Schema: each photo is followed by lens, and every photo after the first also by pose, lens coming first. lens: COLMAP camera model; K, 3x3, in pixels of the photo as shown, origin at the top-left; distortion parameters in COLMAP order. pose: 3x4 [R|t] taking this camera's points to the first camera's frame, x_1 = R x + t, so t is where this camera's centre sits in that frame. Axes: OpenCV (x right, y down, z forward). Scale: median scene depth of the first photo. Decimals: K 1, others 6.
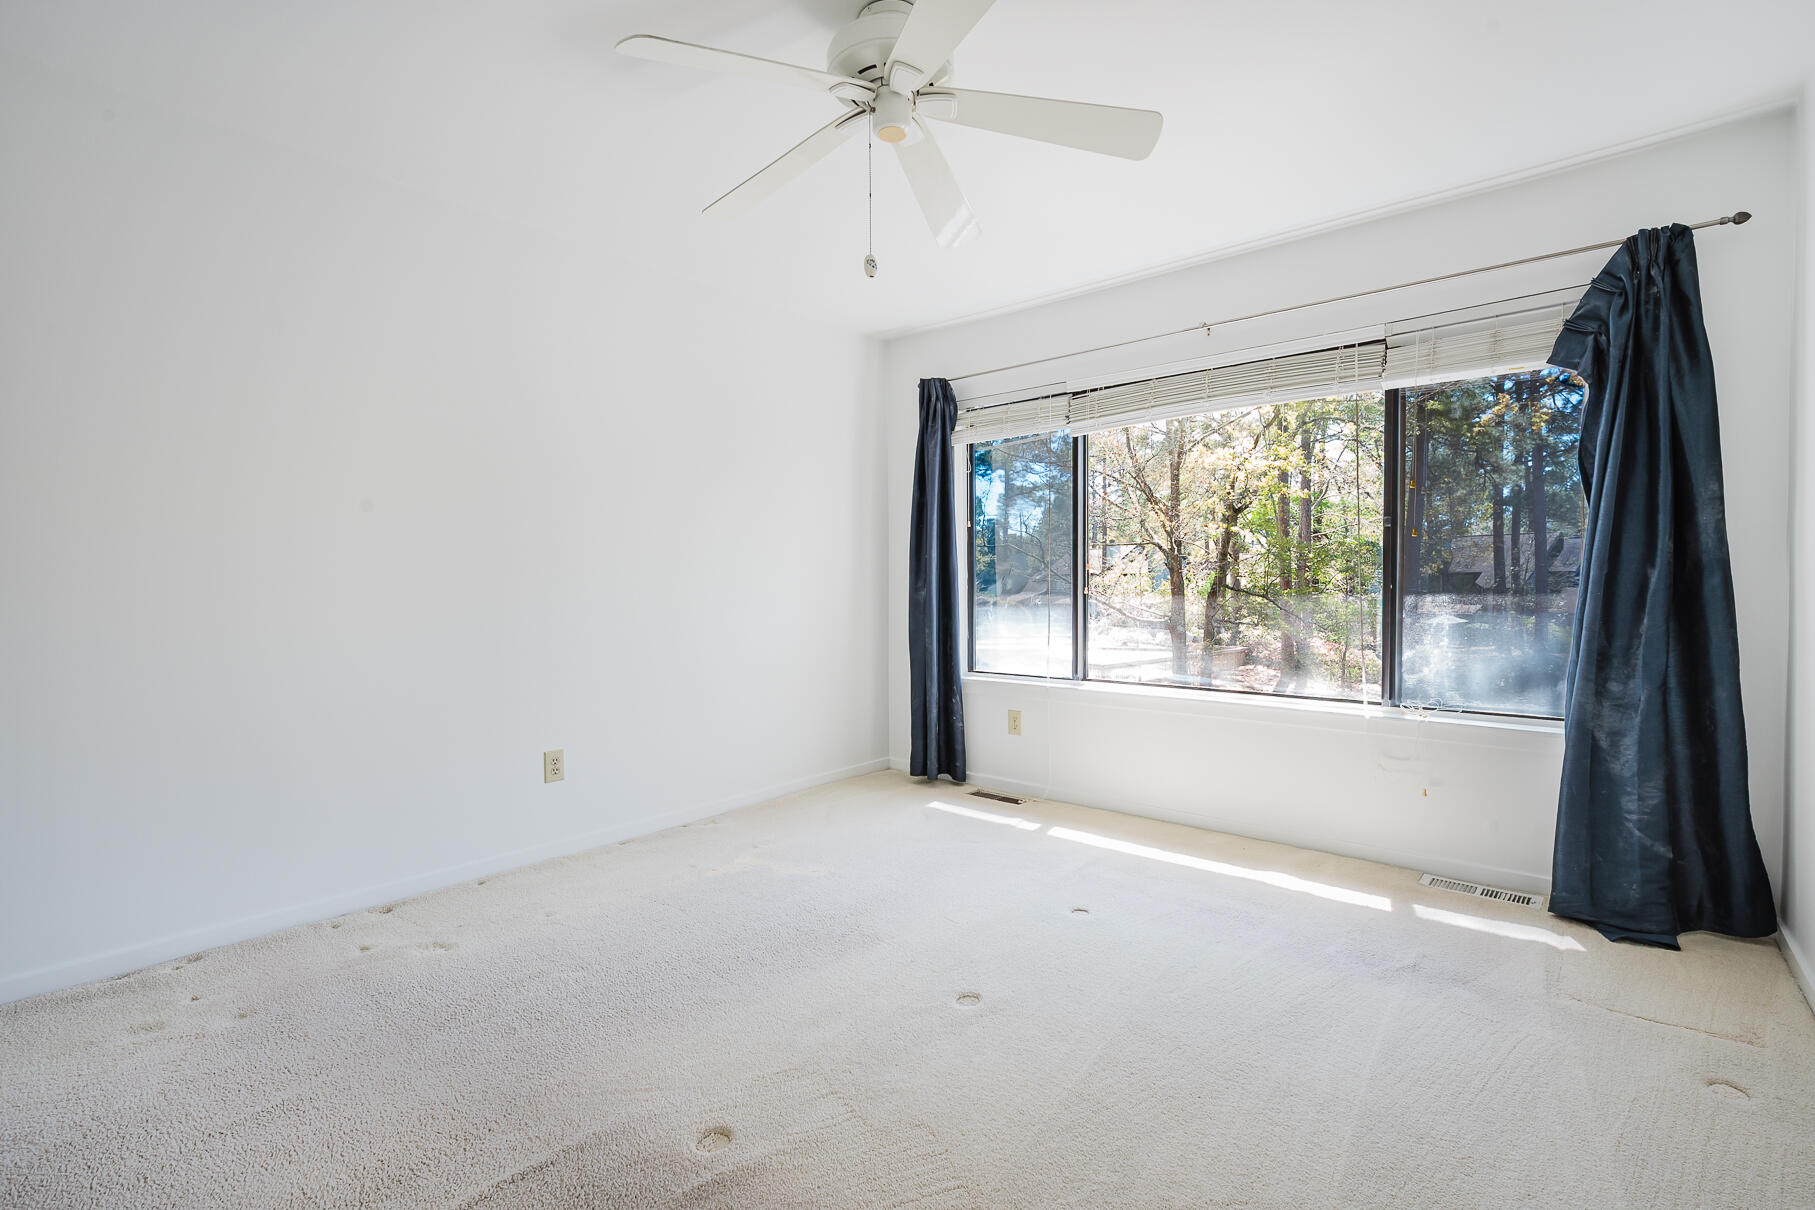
lens RADIAL K [[808.1, 0, 914.6], [0, 808.1, 596.0], [0, 0, 1]] dist [0.000522, 0.000315]
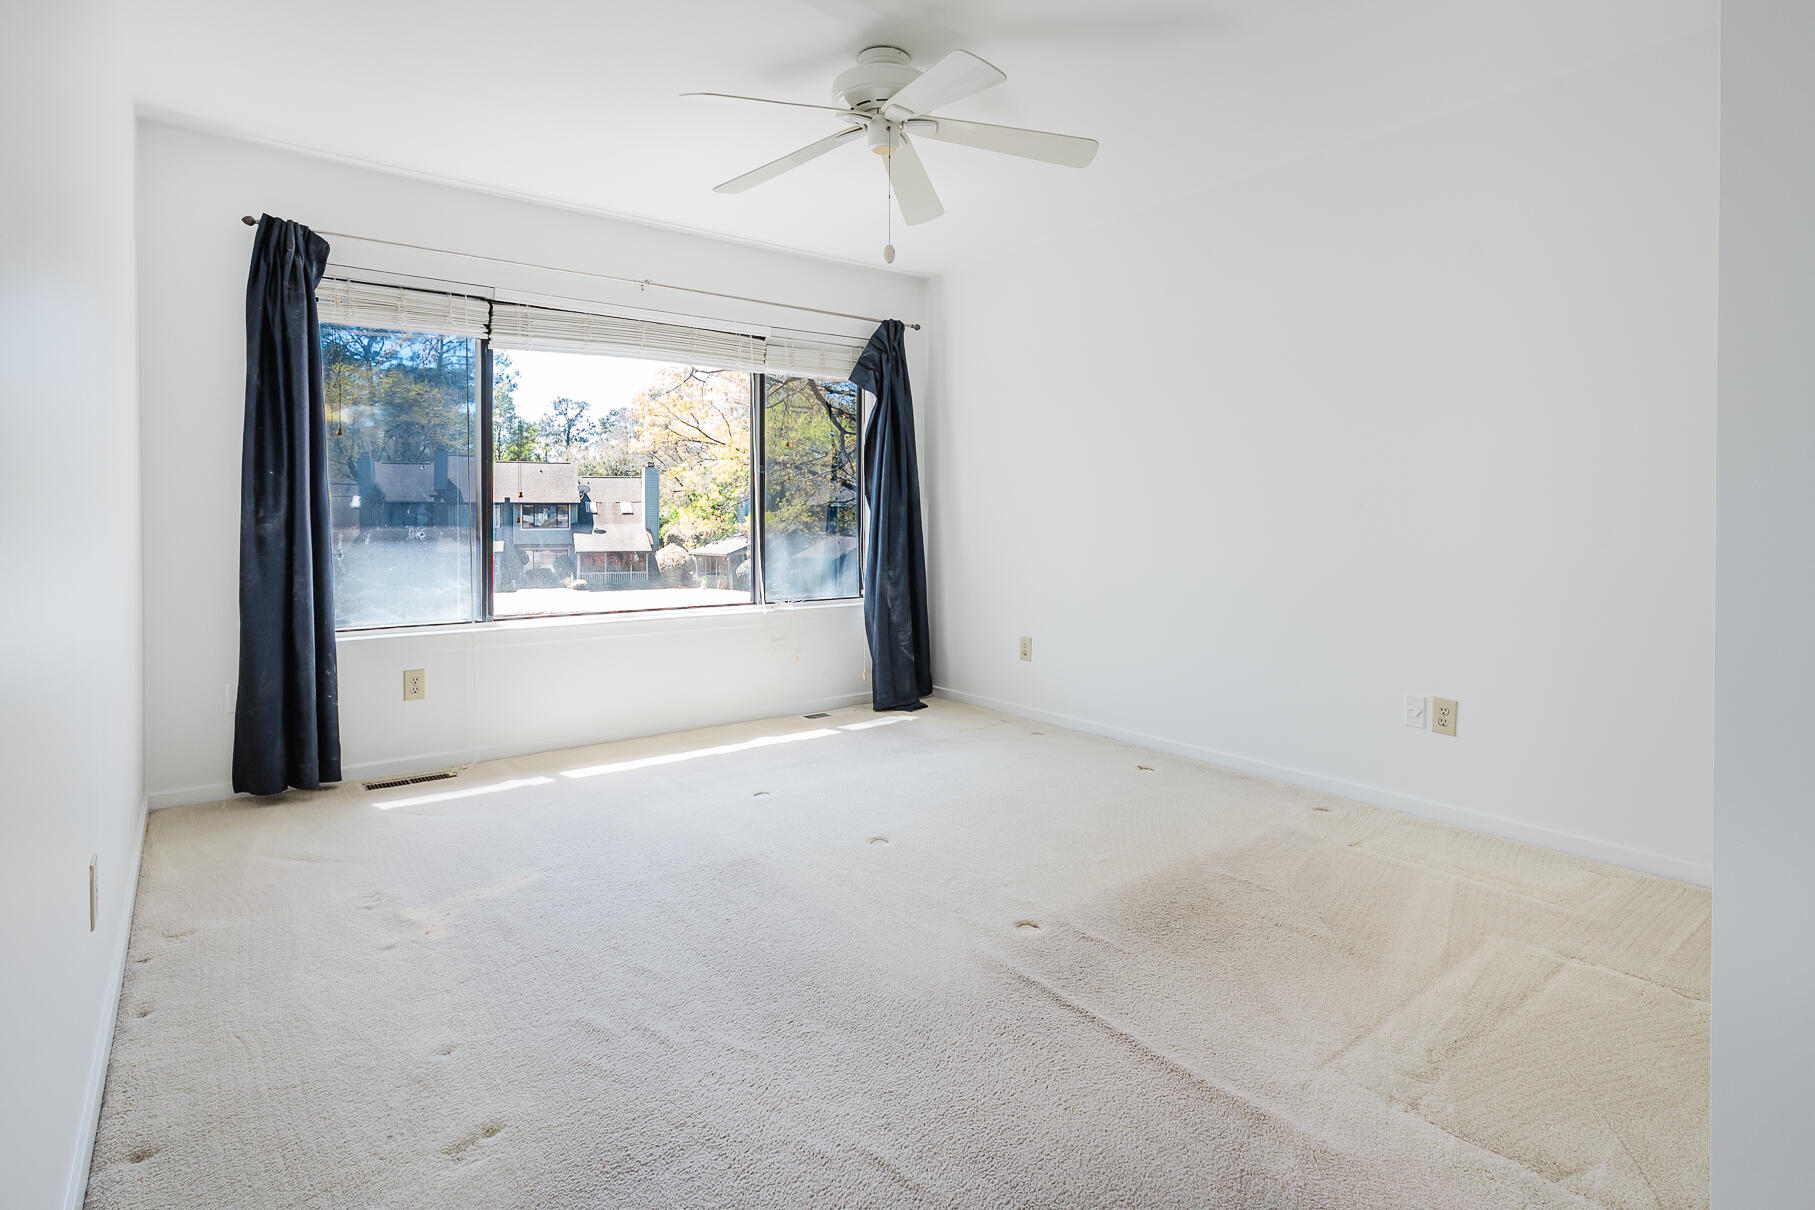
lens RADIAL K [[804.1, 0, 906.1], [0, 804.1, 526.0], [0, 0, 1]] dist [-0.000673, -0.000011]
pose [[0.274481, -0.007948, 0.961560, -0.695501], [0.015710, 0.999869, 0.003780, 0.002715], [-0.961464, 0.014068, 0.274570, 0.409763]]
